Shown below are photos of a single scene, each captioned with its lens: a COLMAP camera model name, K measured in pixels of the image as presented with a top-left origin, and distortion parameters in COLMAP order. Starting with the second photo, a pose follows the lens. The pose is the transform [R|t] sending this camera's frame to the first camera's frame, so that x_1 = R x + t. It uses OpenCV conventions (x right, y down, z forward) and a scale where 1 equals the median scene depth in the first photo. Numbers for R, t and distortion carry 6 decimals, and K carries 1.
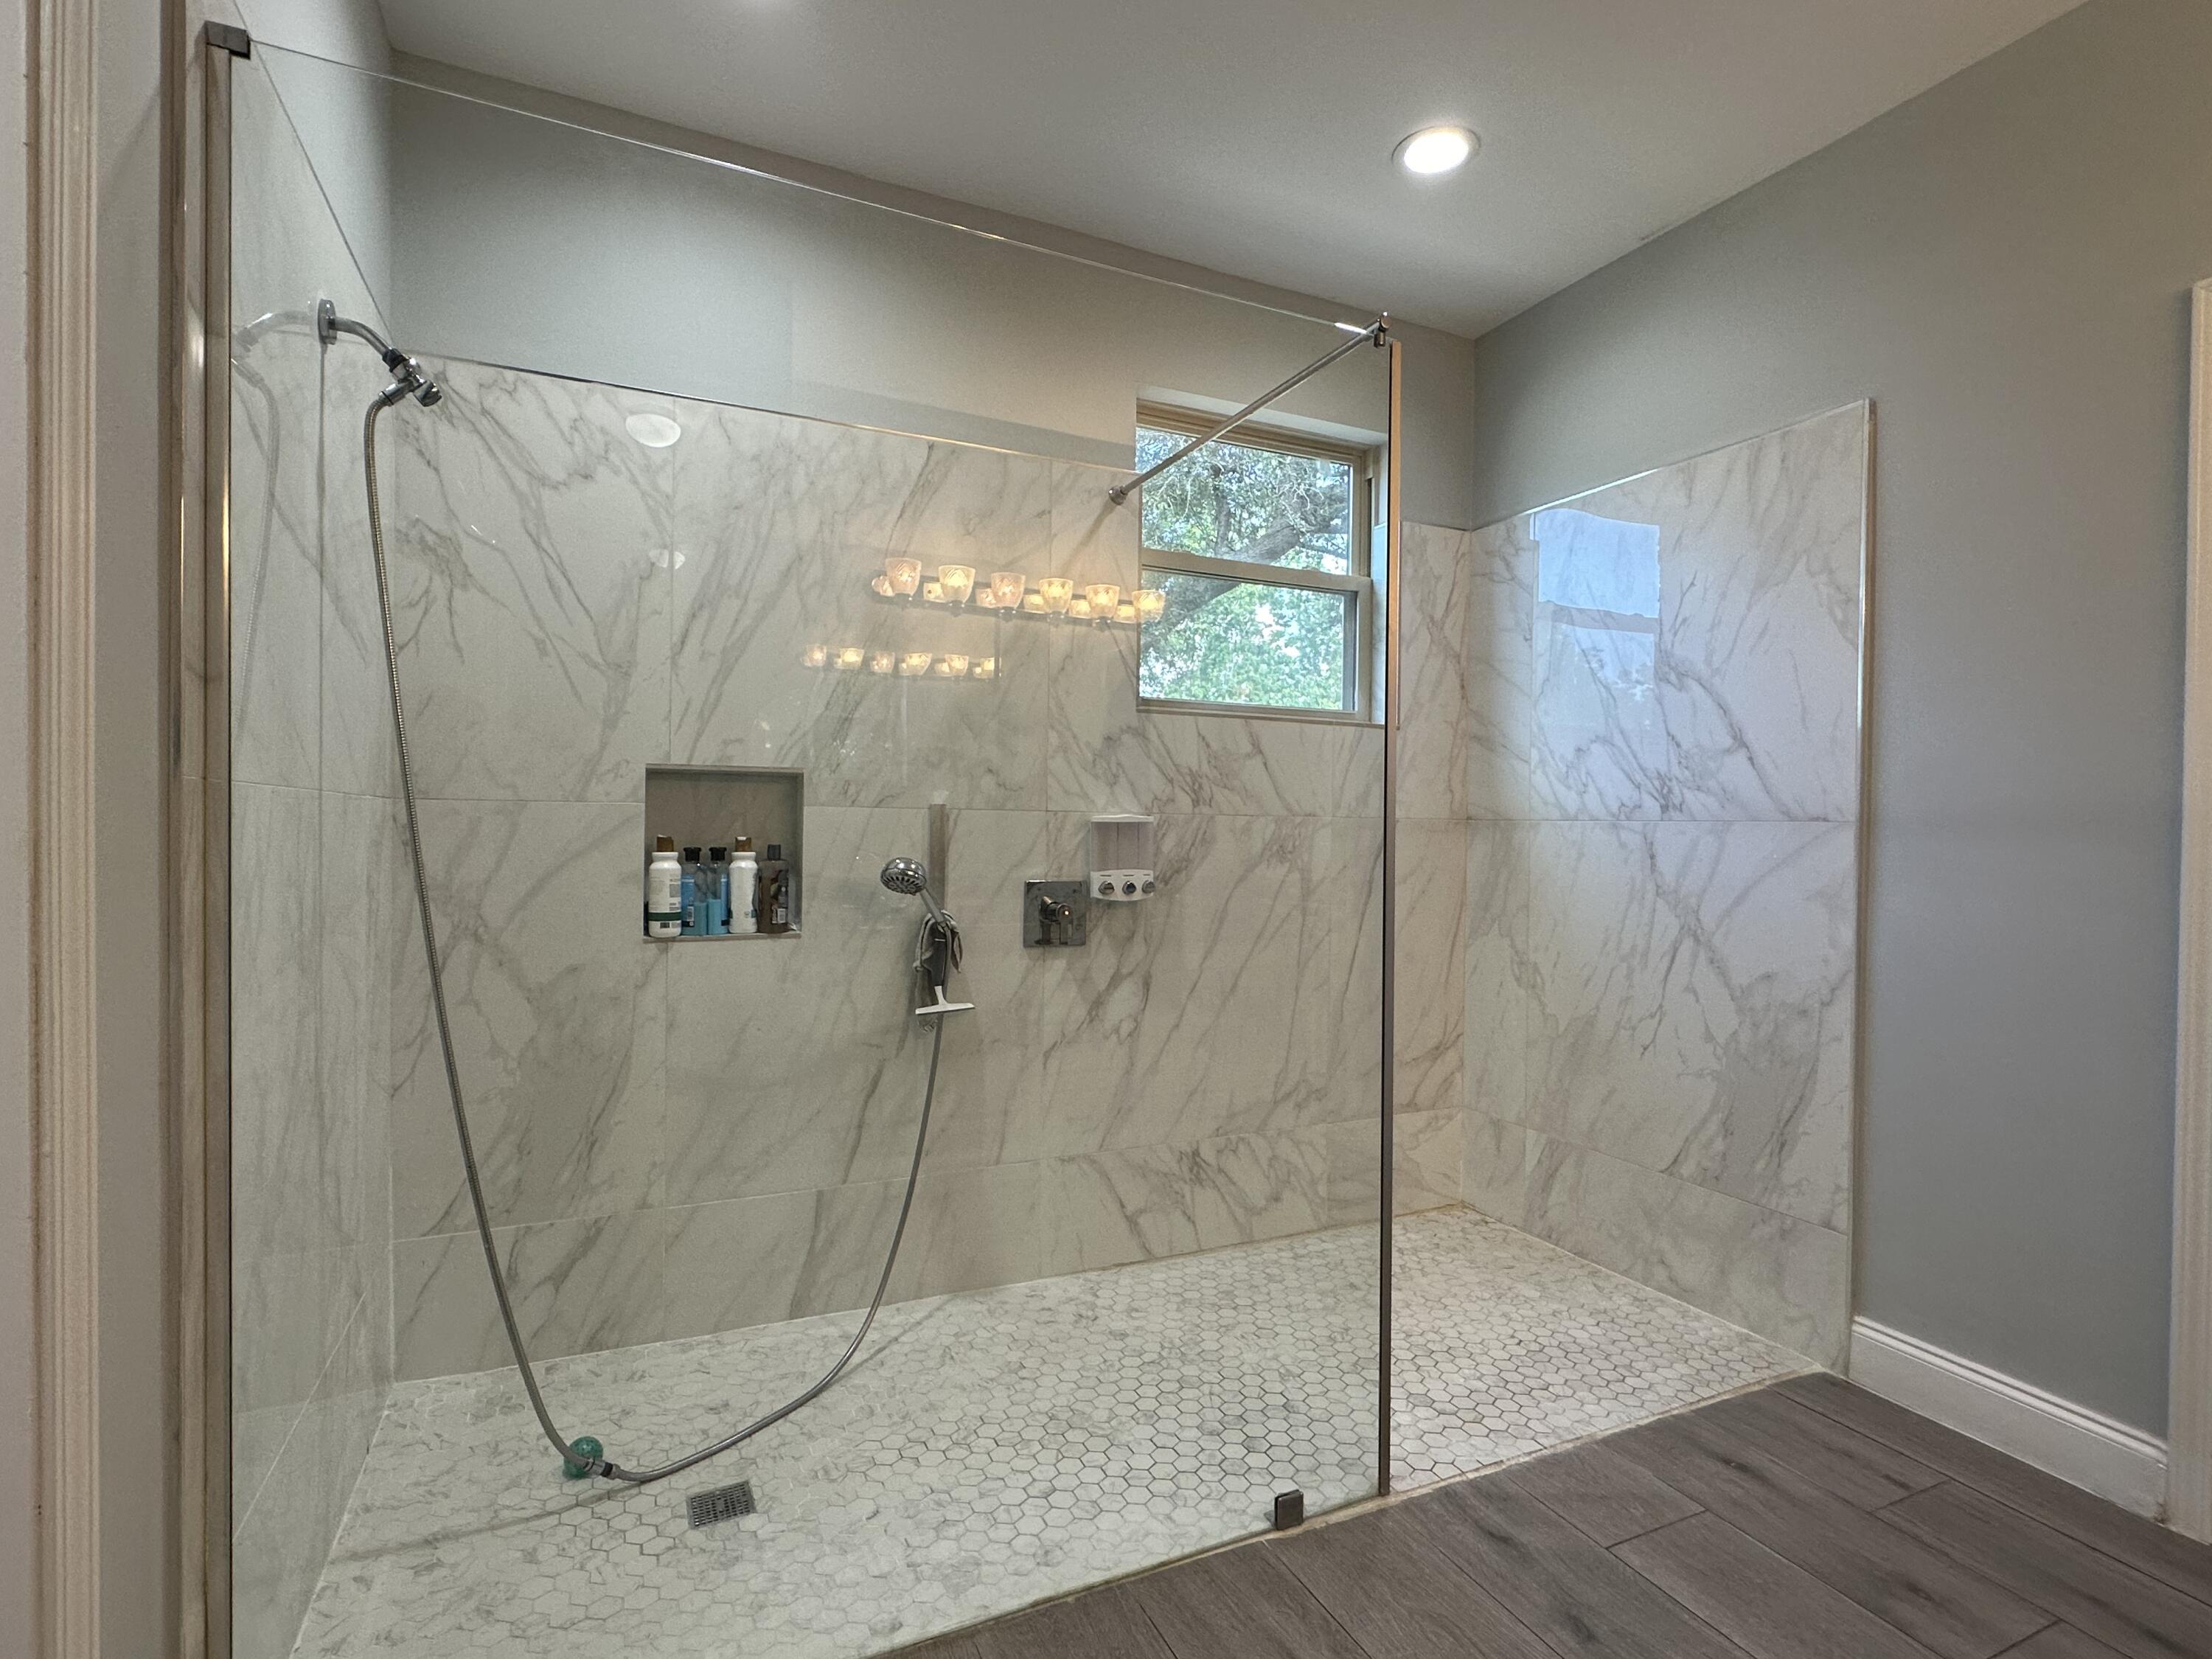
lens RADIAL K [[1084.3, 0, 1105.0], [0, 1084.3, 835.8], [0, 0, 1]] dist [-0.005130, 0.002904]
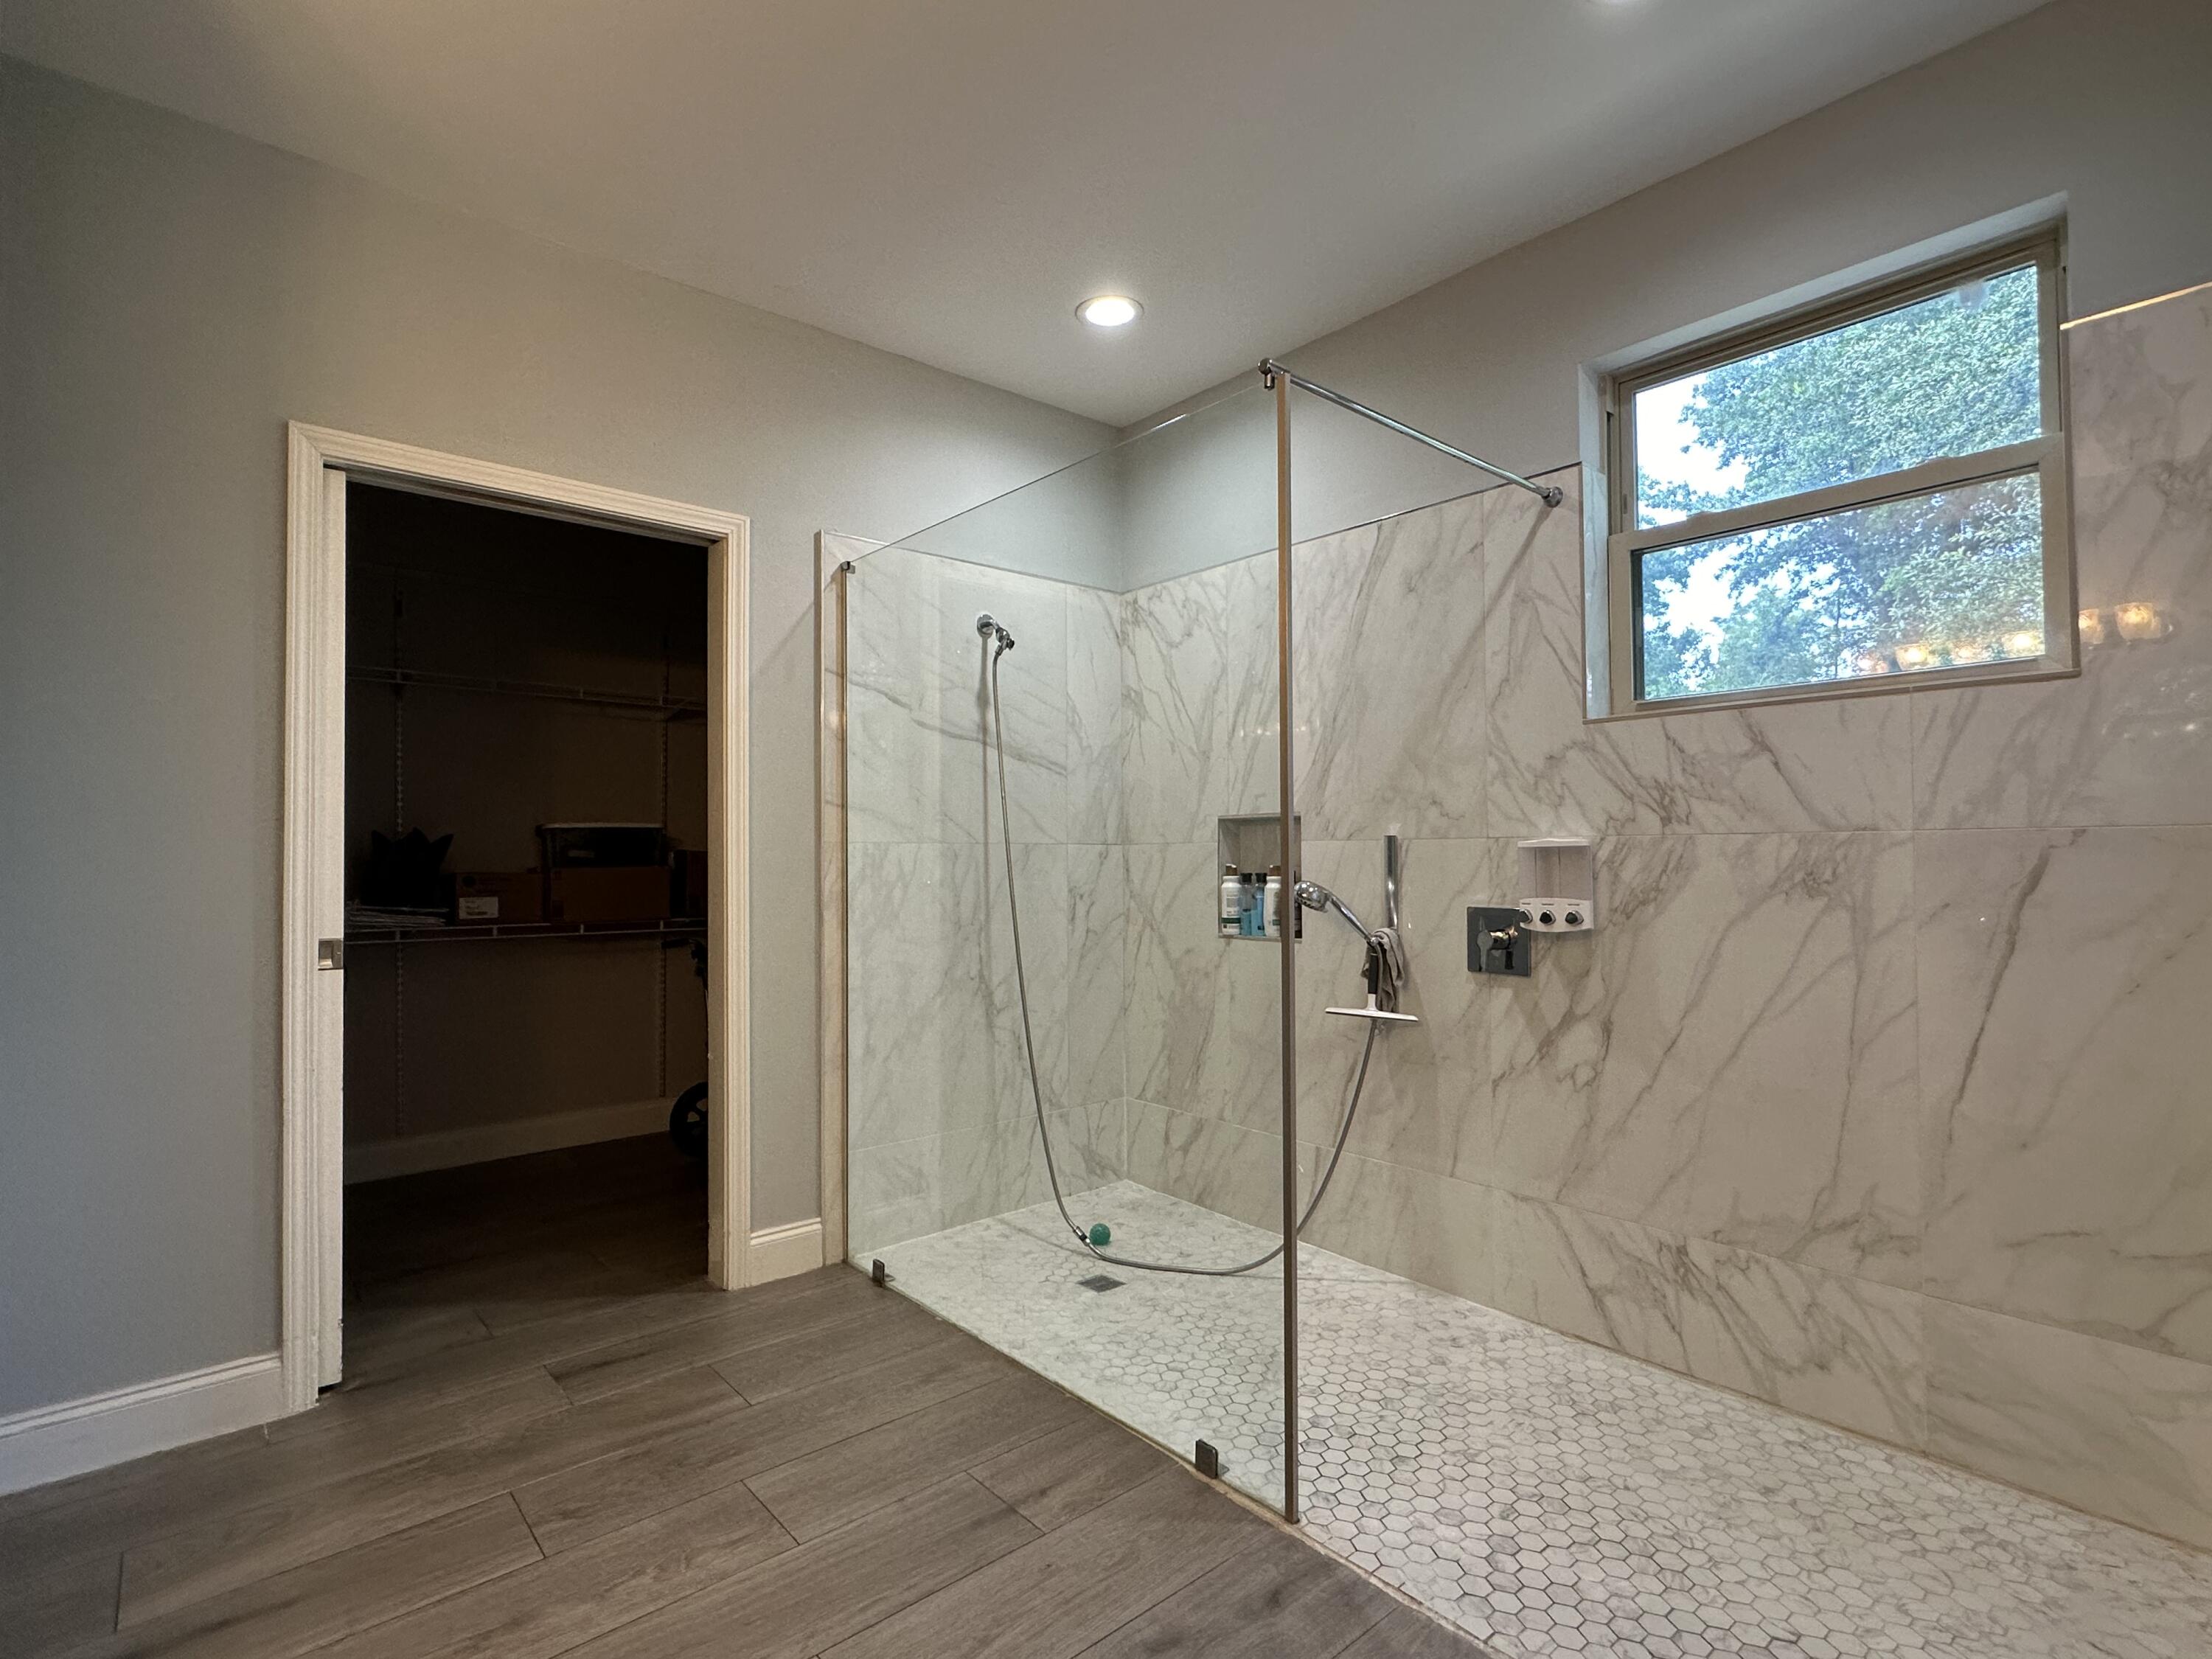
lens RADIAL K [[1084.3, 0, 1098.1], [0, 1084.3, 834.4], [0, 0, 1]] dist [-0.005130, 0.002904]
pose [[0.263953, -0.034185, -0.963930, 0.818076], [0.002976, 0.999396, -0.034628, 0.007646], [0.964531, 0.006271, 0.263895, 0.386477]]
